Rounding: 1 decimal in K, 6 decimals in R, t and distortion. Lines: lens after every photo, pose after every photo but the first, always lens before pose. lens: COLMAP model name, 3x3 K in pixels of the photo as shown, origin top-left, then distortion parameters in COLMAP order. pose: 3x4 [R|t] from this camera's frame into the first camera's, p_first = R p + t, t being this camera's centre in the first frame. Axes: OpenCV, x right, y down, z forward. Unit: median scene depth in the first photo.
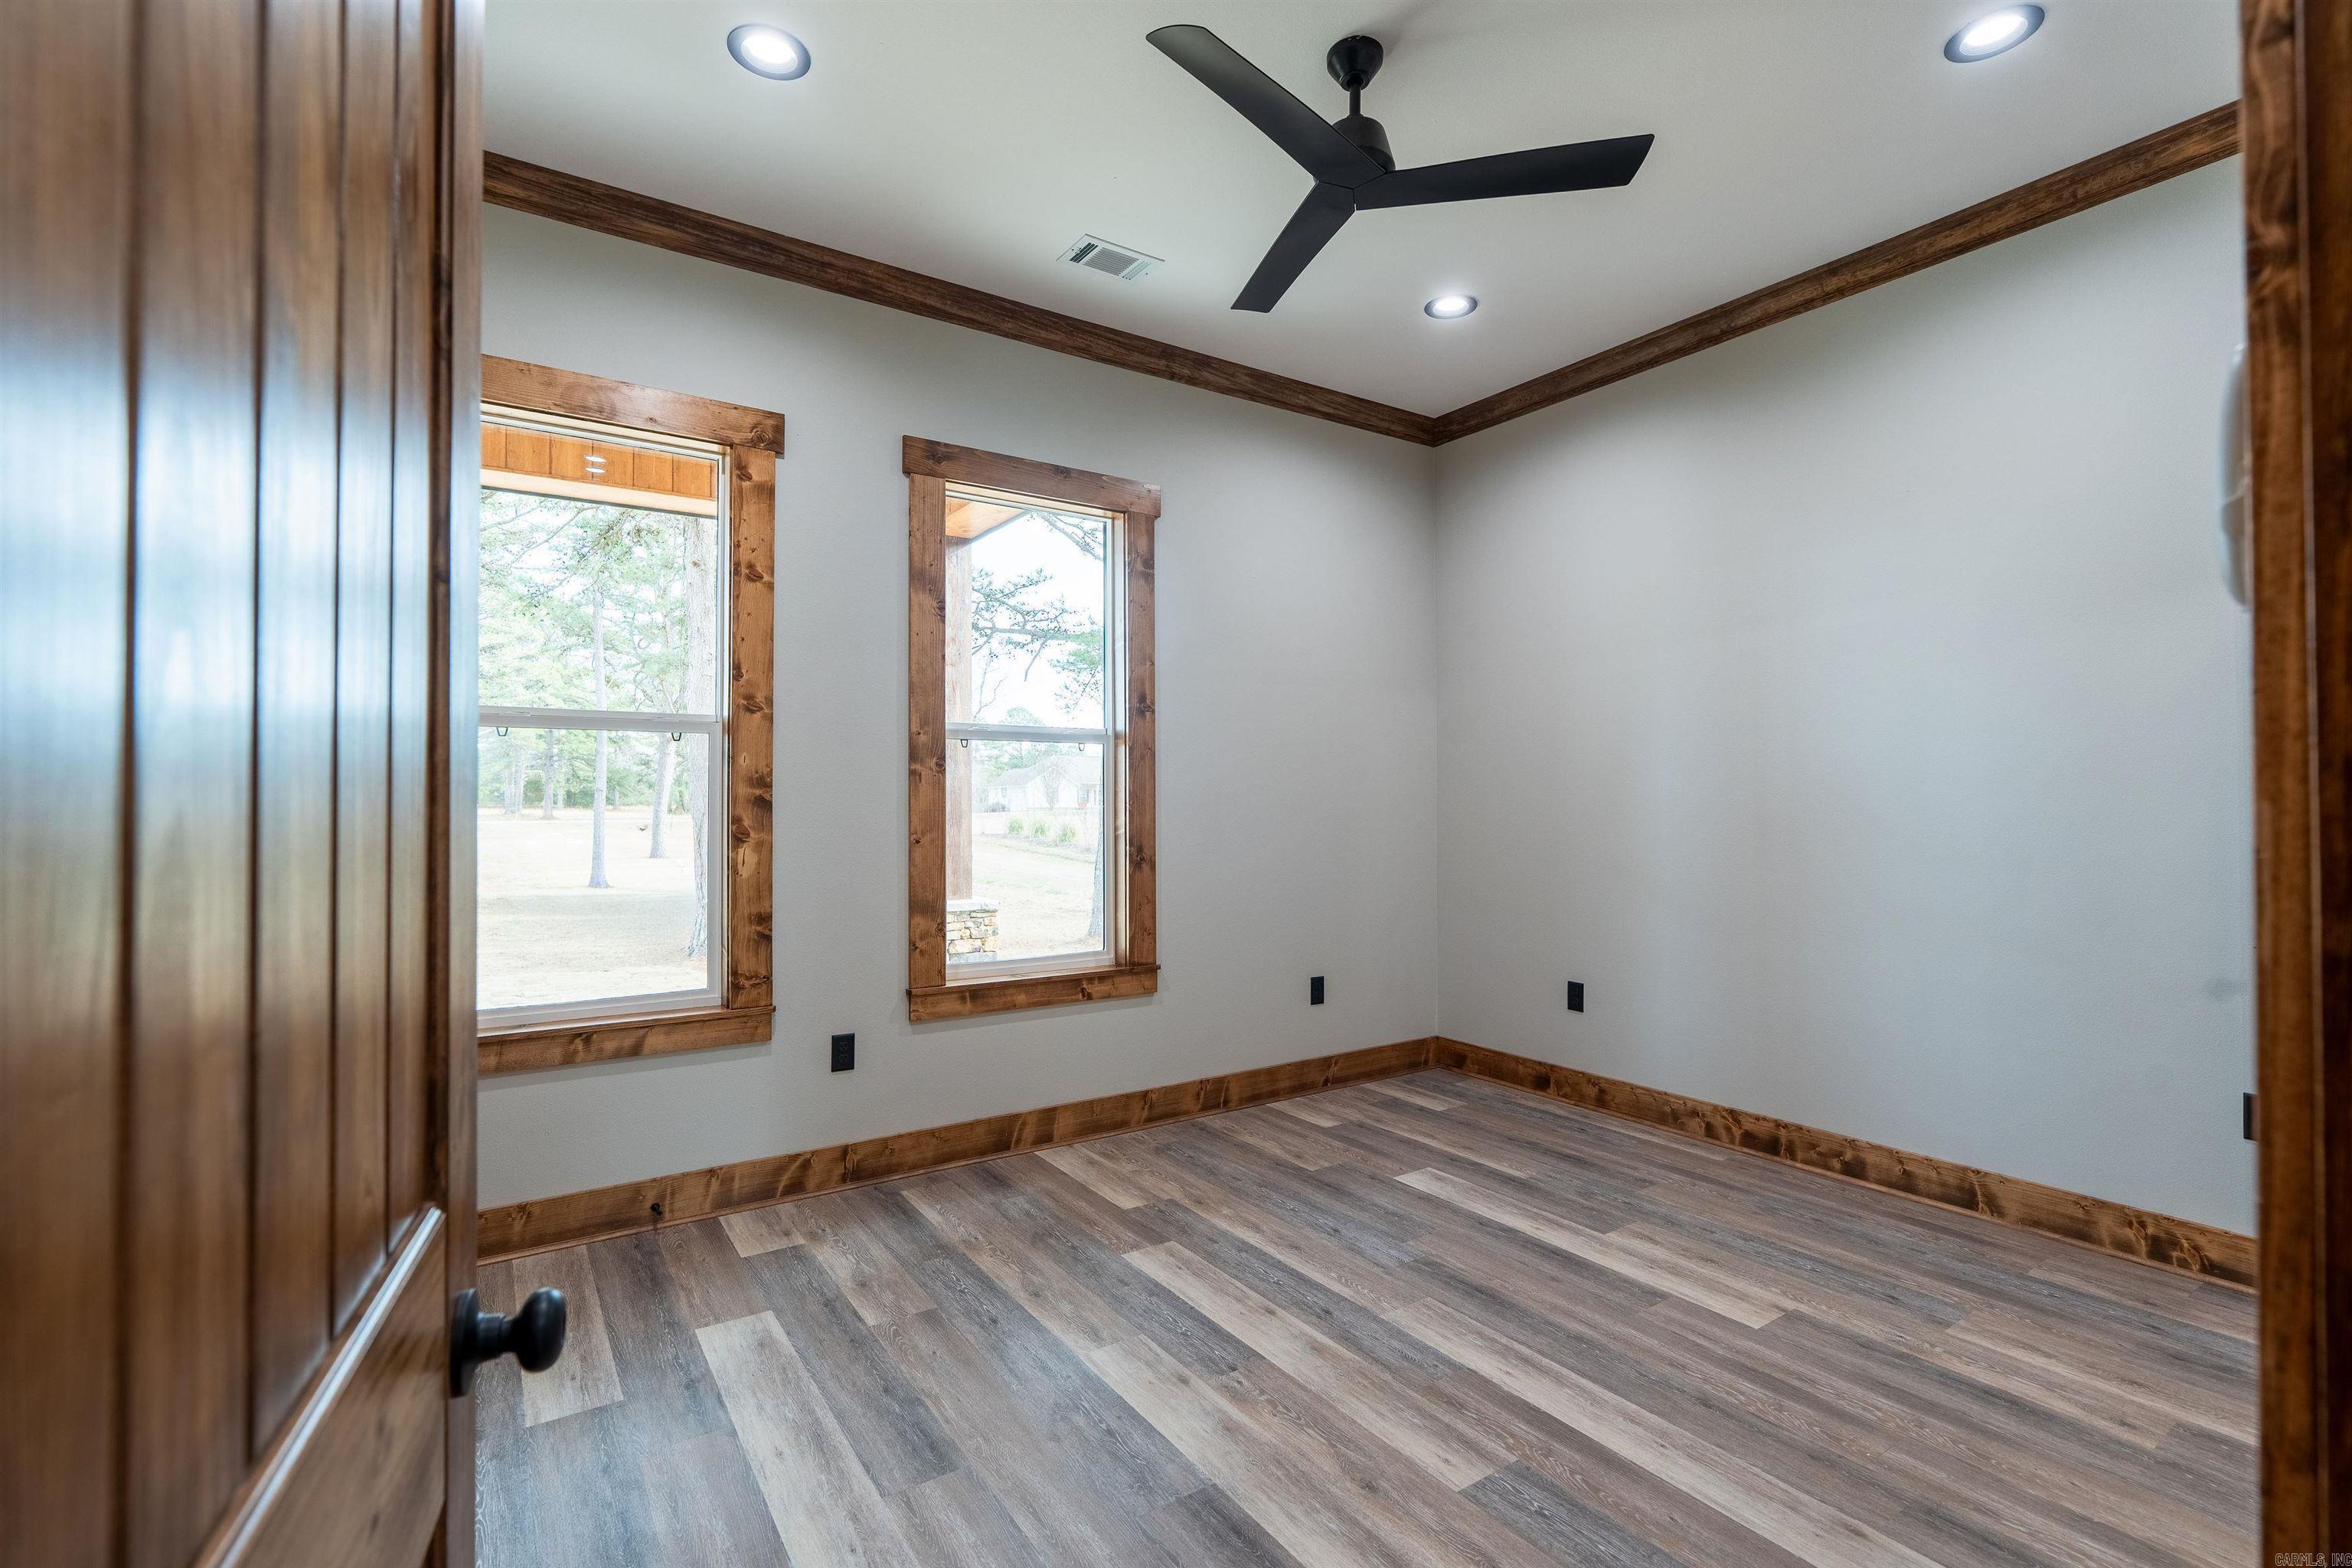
lens RADIAL K [[1051.7, 0, 1179.1], [0, 1051.7, 780.5], [0, 0, 1]] dist [-0.007701, 0.002789]
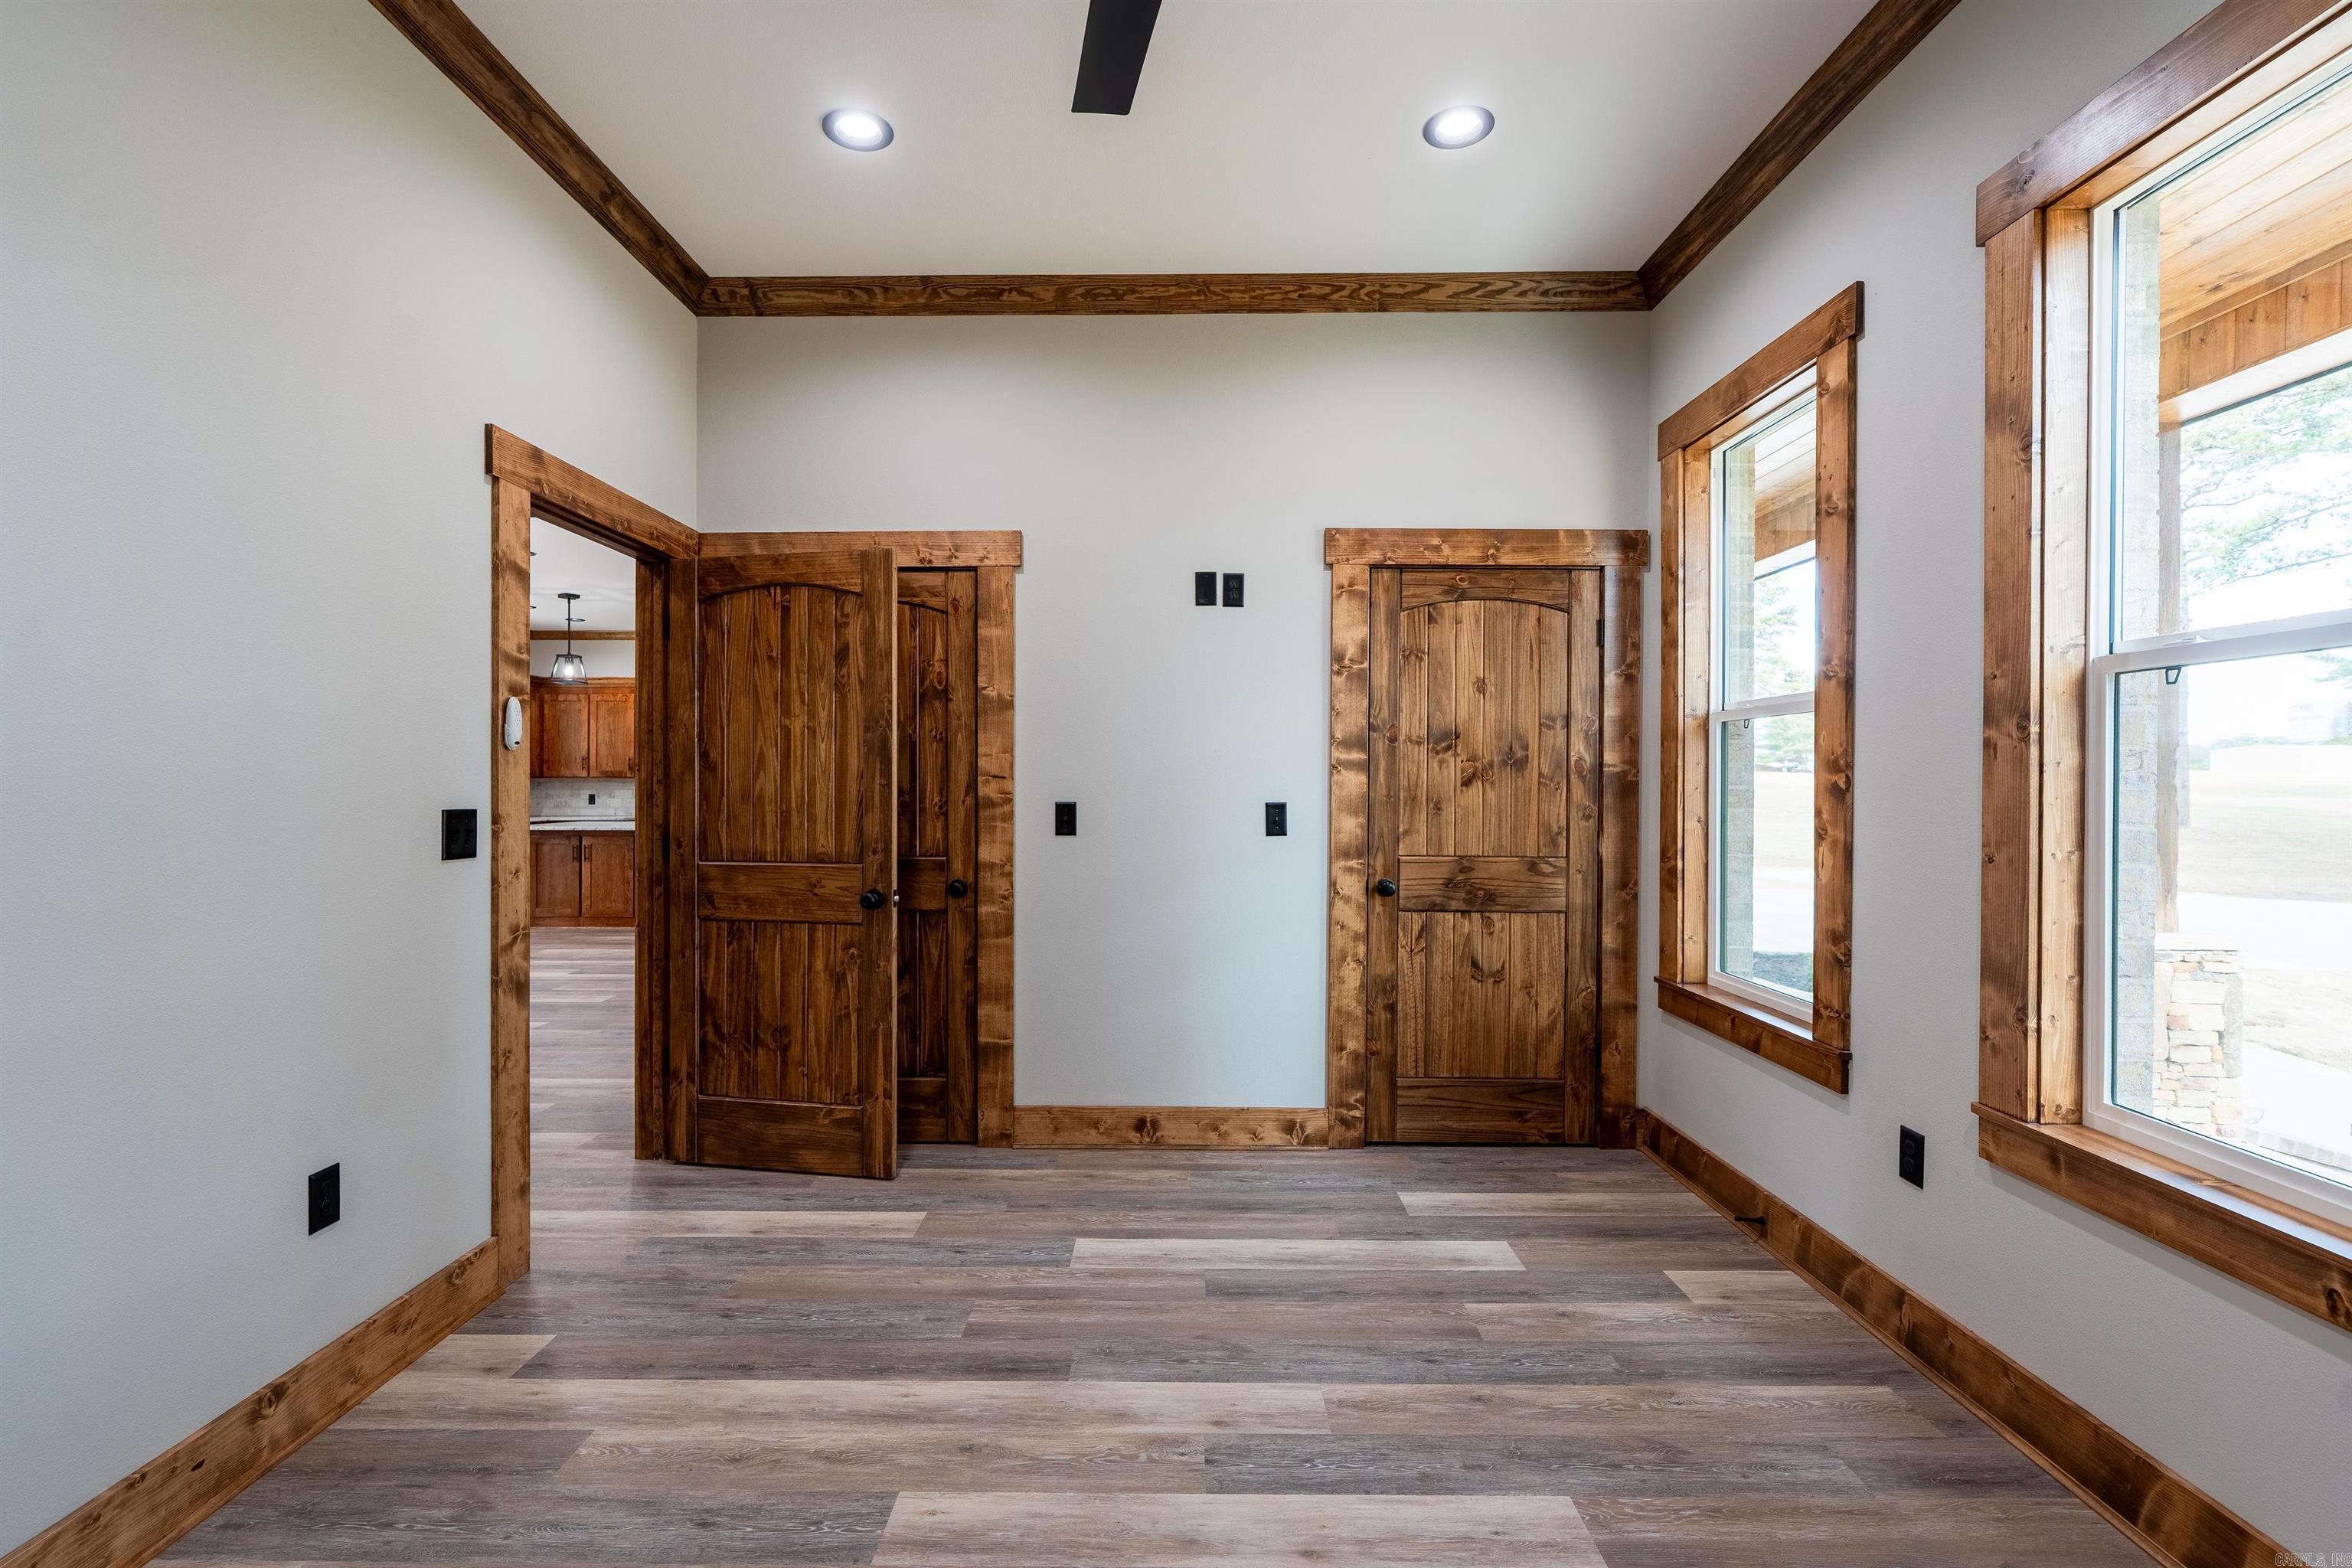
lens RADIAL K [[1051.7, 0, 1165.9], [0, 1051.7, 785.2], [0, 0, 1]] dist [-0.007701, 0.002789]
pose [[-0.569875, 0.000666, -0.821731, 0.561958], [0.013279, 0.999877, -0.008399, 0.016745], [0.821624, -0.015698, -0.569813, 1.073326]]
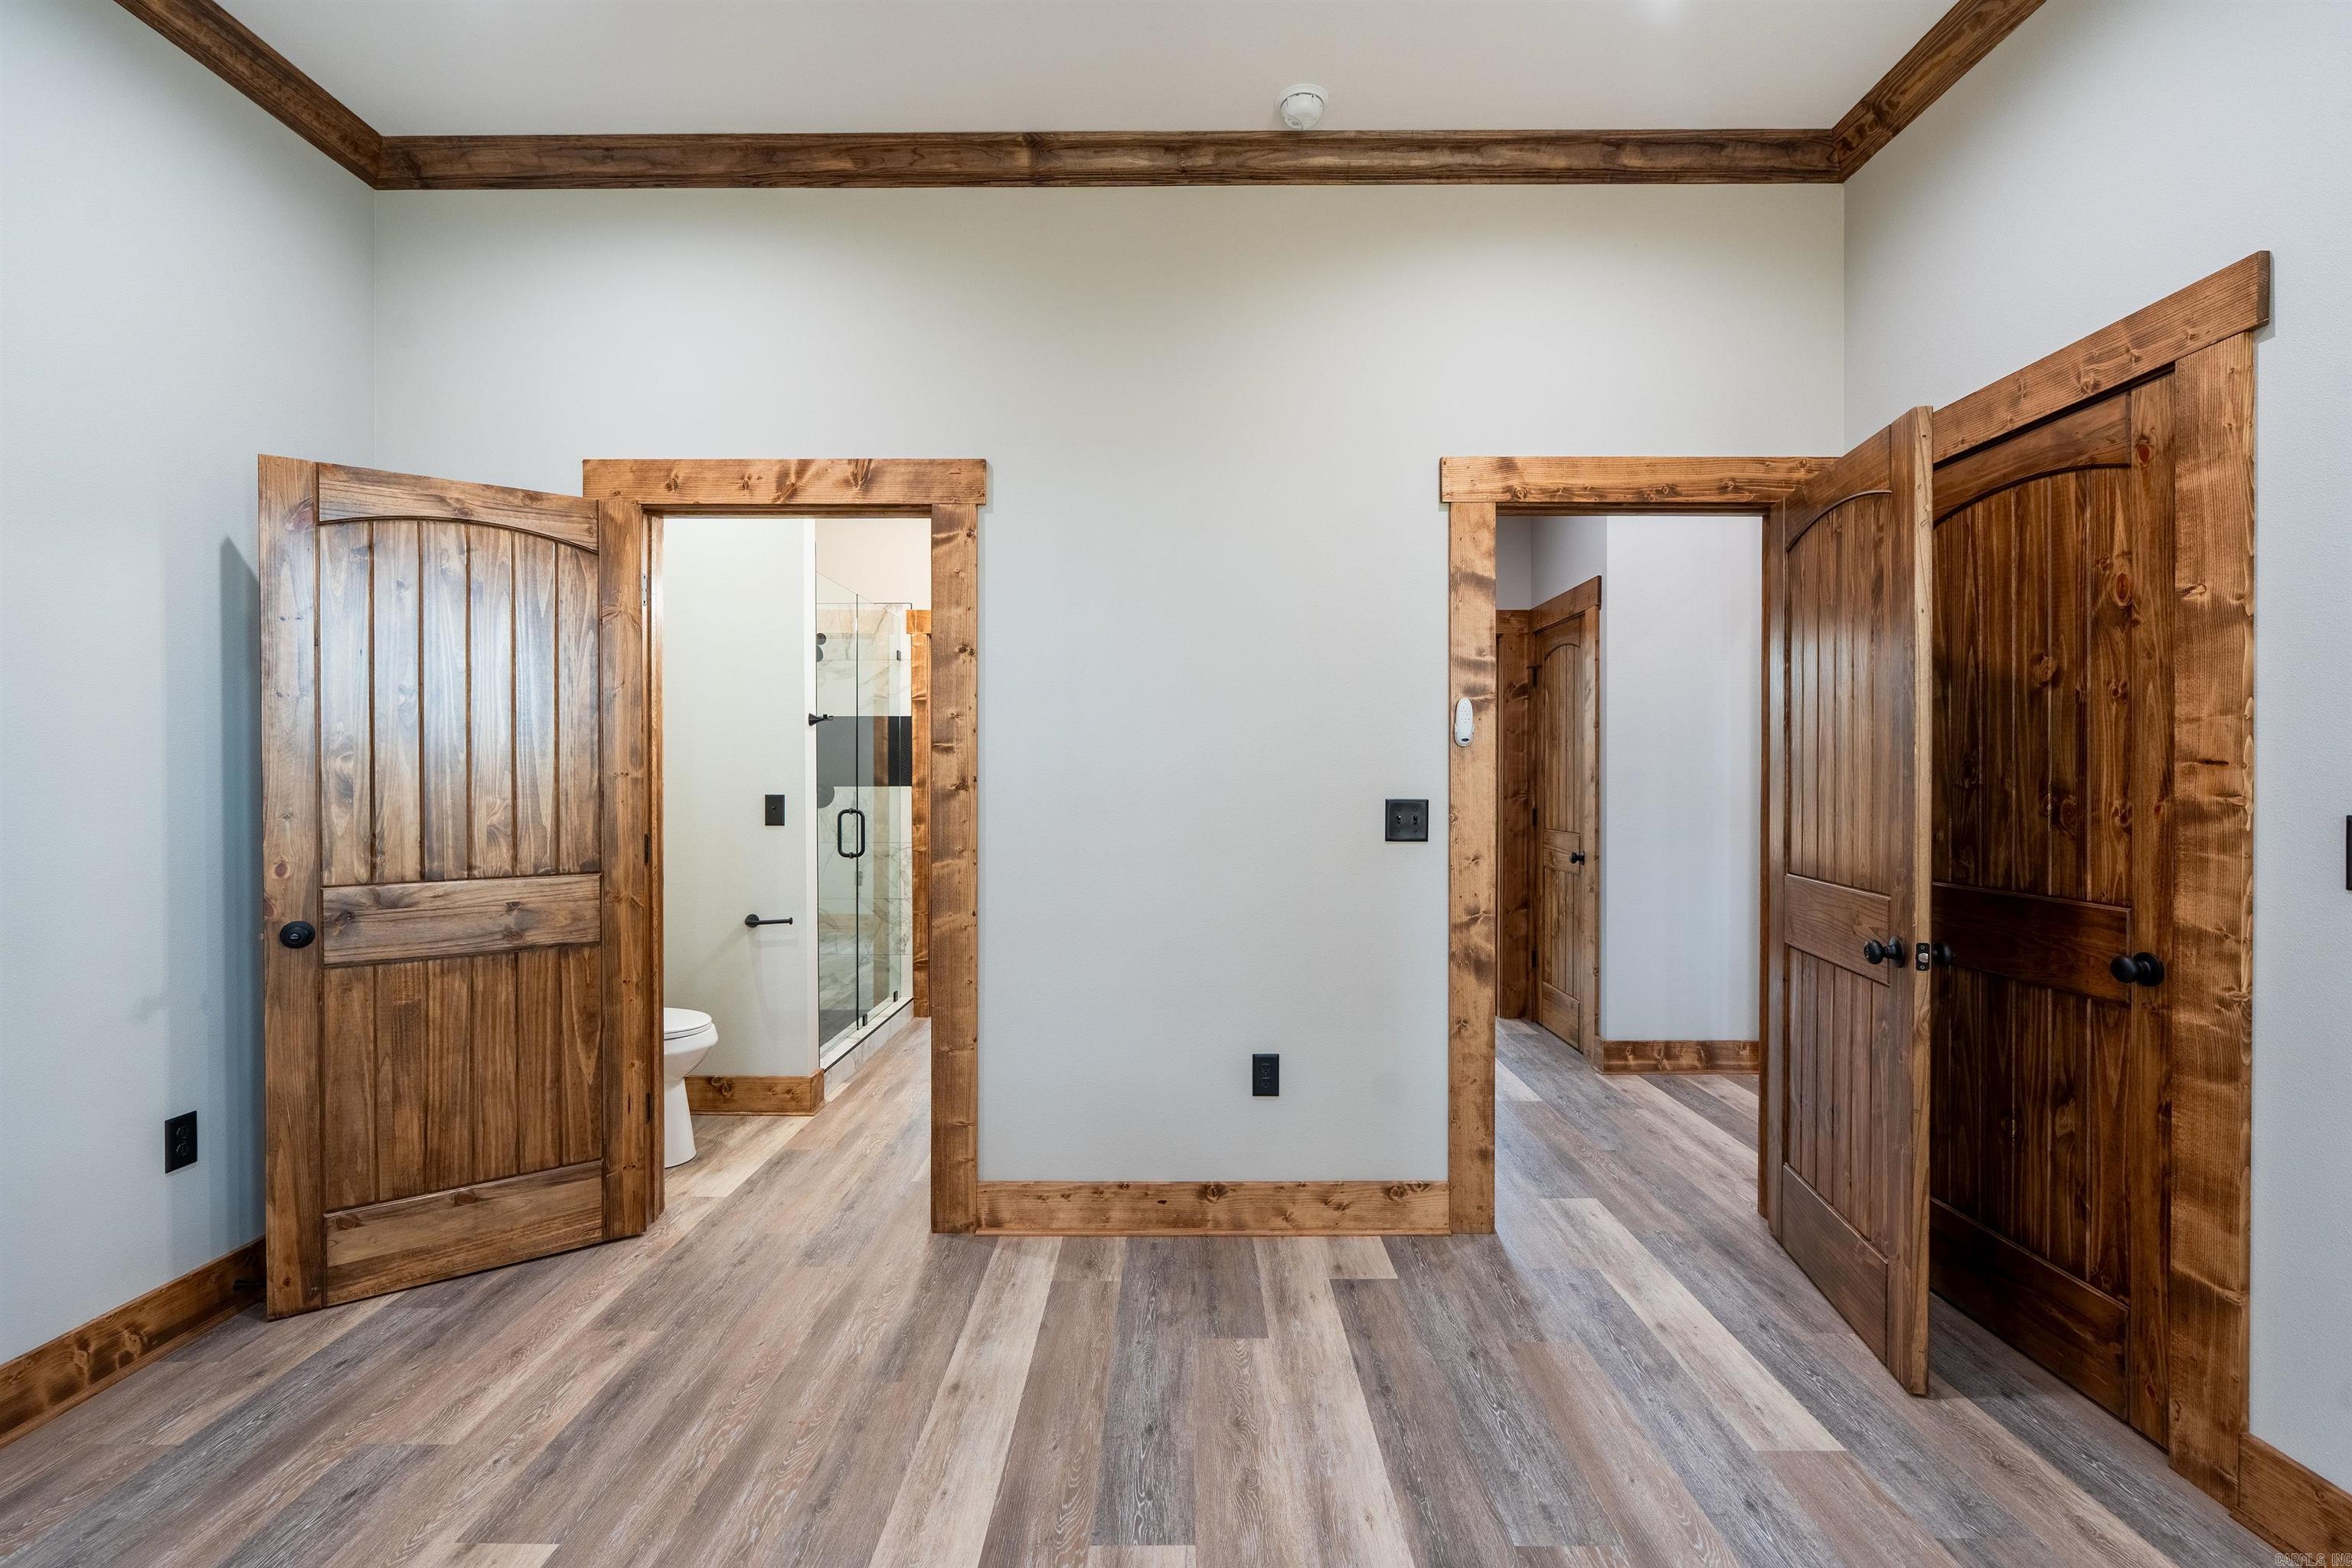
lens RADIAL K [[1051.7, 0, 1178.3], [0, 1051.7, 784.5], [0, 0, 1]] dist [-0.007701, 0.002789]
pose [[-0.826922, -0.002449, 0.562311, -0.139301], [-0.008600, 0.999929, -0.008292, 0.017646], [-0.562250, -0.011693, -0.826884, 1.066481]]
